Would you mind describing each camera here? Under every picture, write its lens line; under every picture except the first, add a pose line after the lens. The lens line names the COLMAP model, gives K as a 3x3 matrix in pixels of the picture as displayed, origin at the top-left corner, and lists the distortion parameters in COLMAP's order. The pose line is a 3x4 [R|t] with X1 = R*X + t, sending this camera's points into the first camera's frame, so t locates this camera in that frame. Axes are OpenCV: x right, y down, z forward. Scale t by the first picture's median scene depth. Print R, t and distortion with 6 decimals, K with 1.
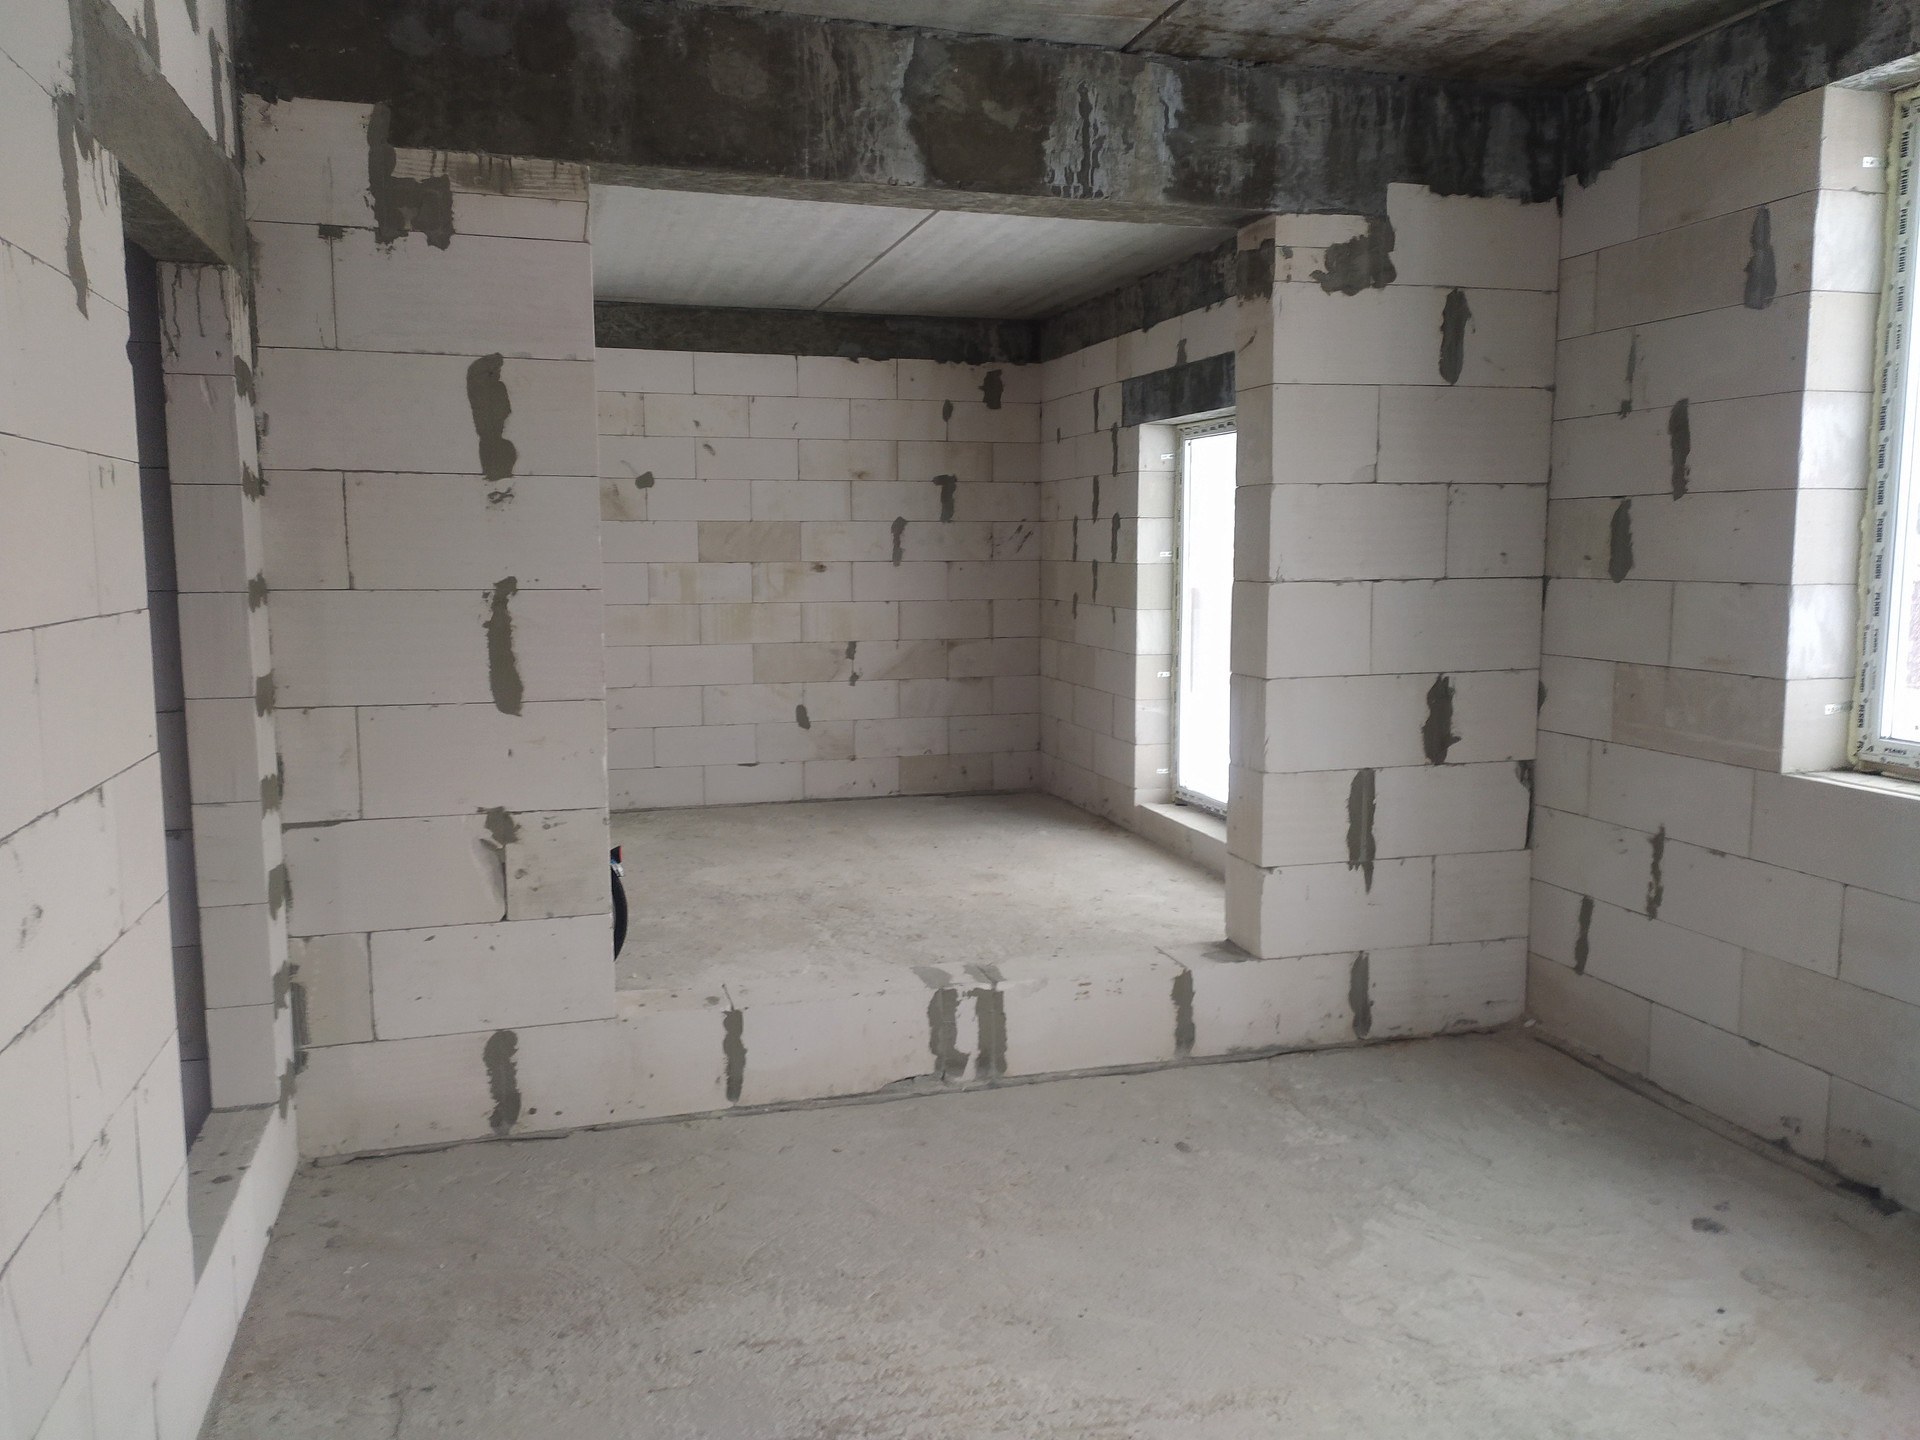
lens RADIAL K [[1416.5, 0, 971.0], [0, 1416.5, 712.2], [0, 0, 1]] dist [0.057663, -0.062071]
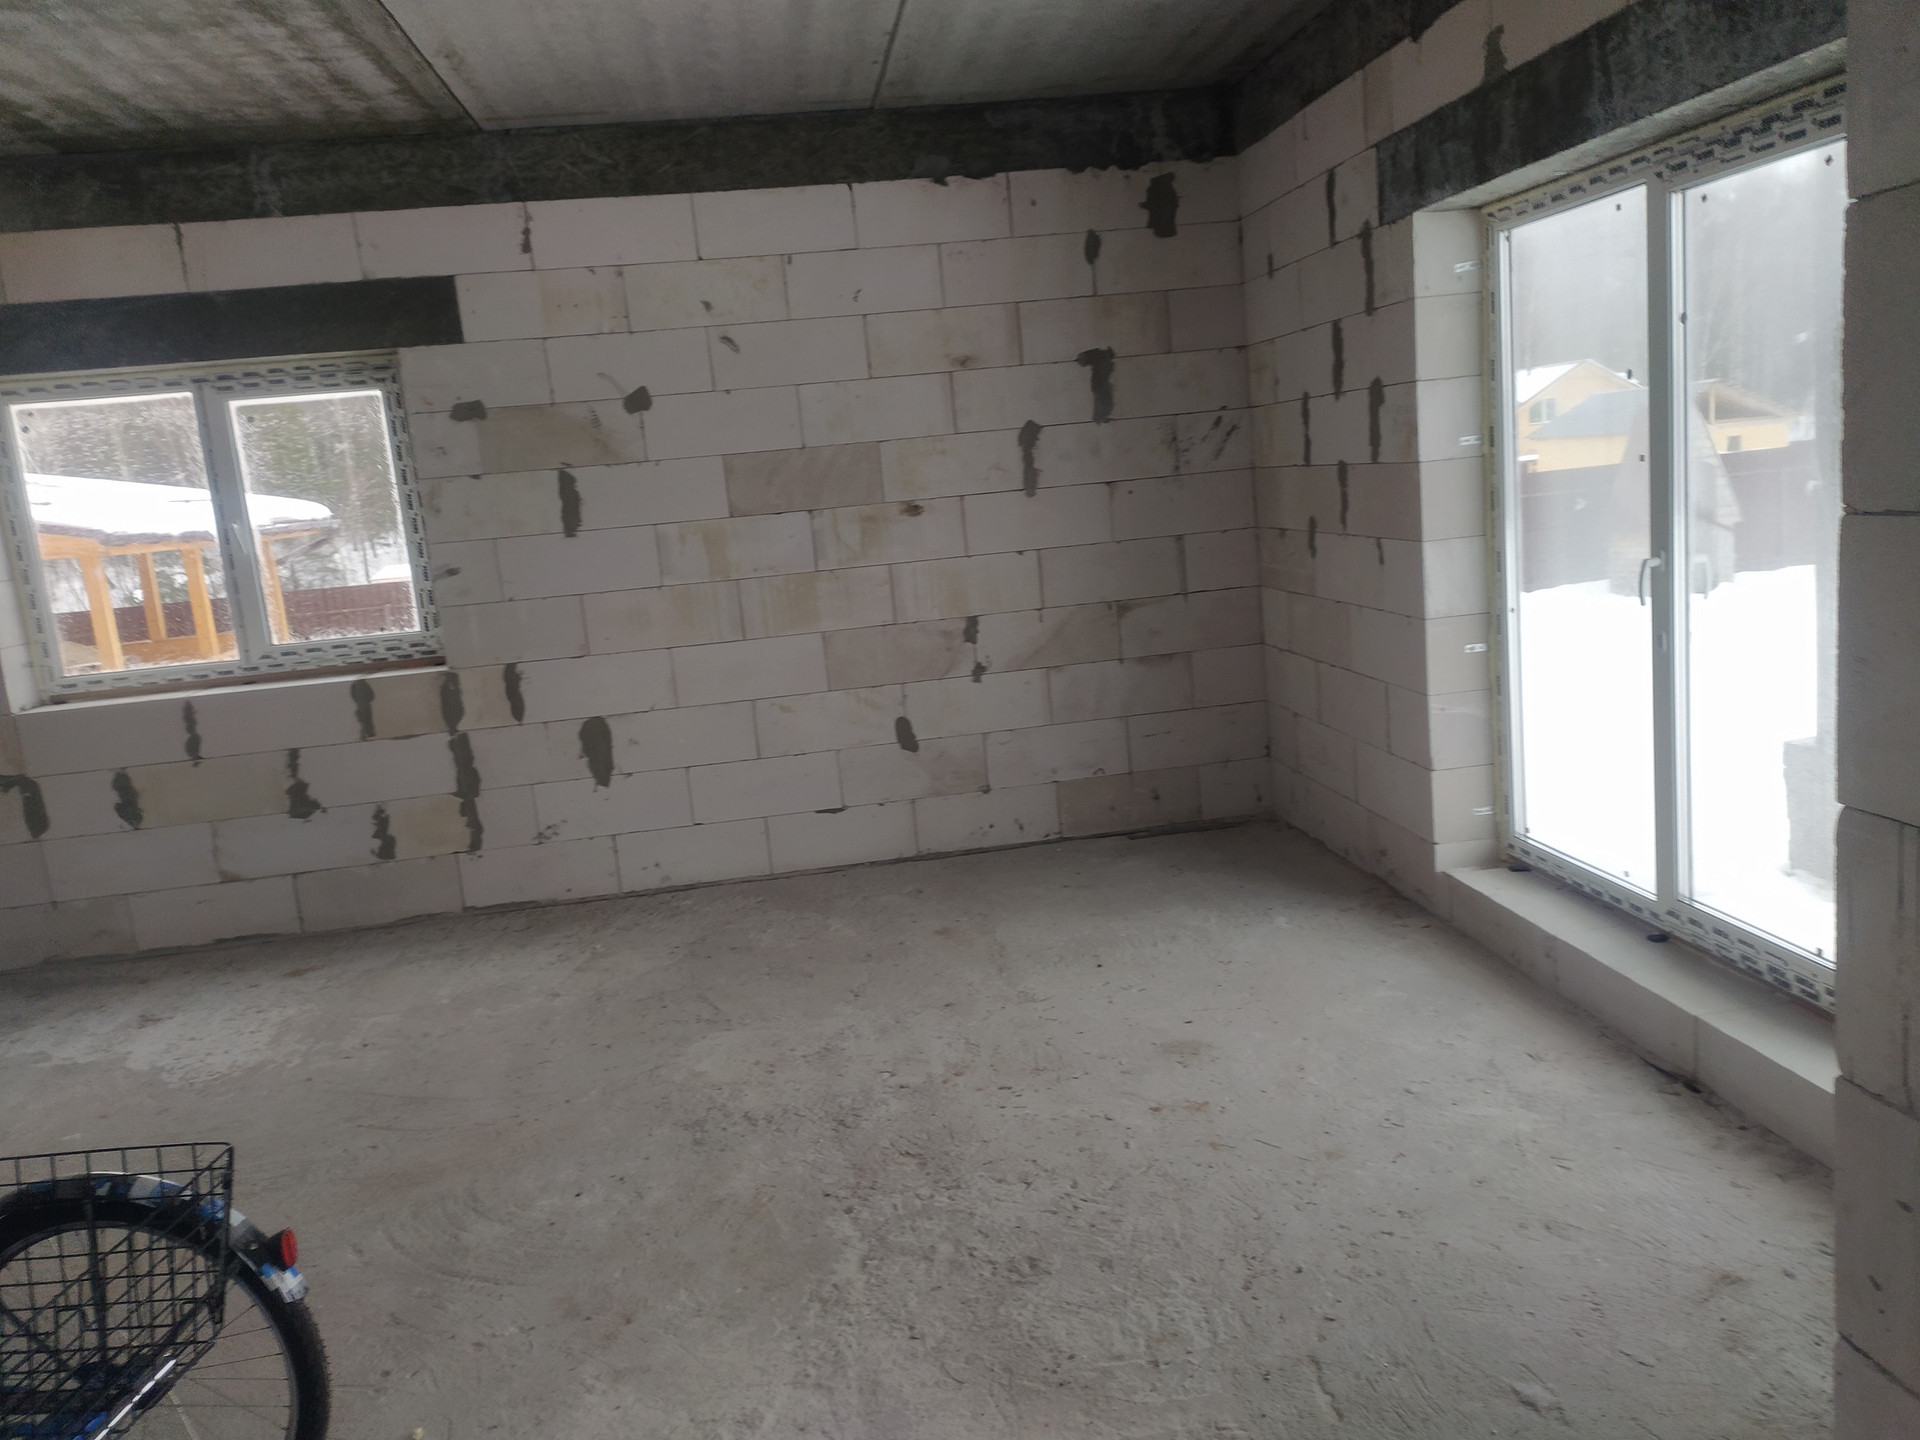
lens RADIAL K [[1419.6, 0, 986.4], [0, 1419.6, 707.1], [0, 0, 1]] dist [0.063149, -0.074458]
pose [[0.985890, -0.061220, -0.155800, 0.024792], [0.069856, 0.996275, 0.050566, -0.041774], [0.152124, -0.060736, 0.986494, 0.350566]]
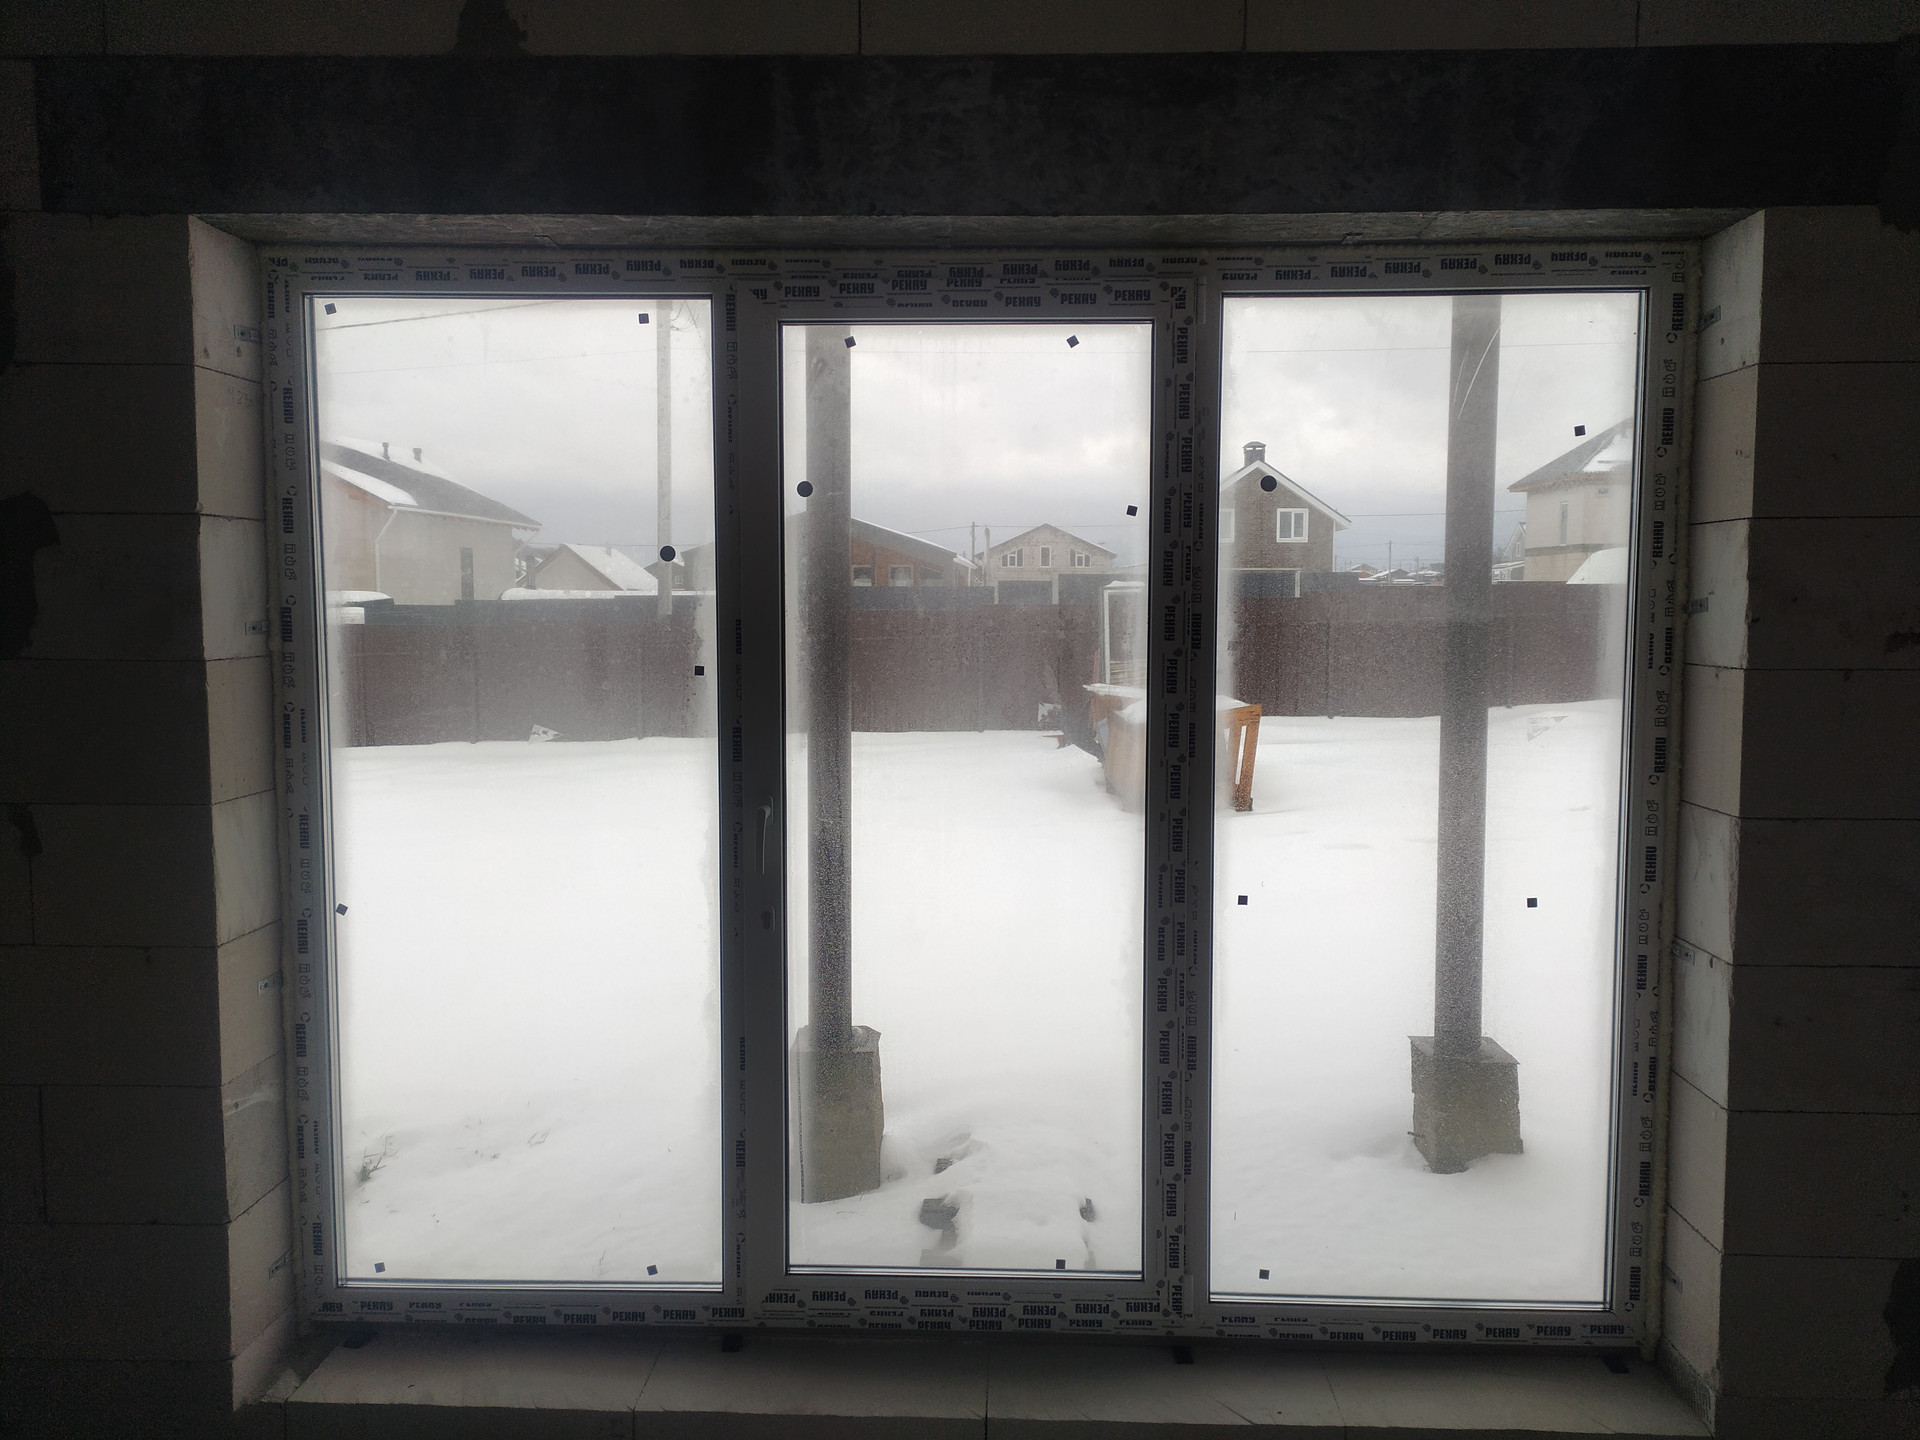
lens RADIAL K [[1335.5, 0, 959.2], [0, 1335.5, 715.0], [0, 0, 1]] dist [-0.000798, -0.003978]
pose [[0.318121, -0.057351, 0.946314, -0.097682], [0.109652, 0.993696, 0.023361, -0.071665], [-0.941687, 0.096334, 0.322404, 0.665825]]
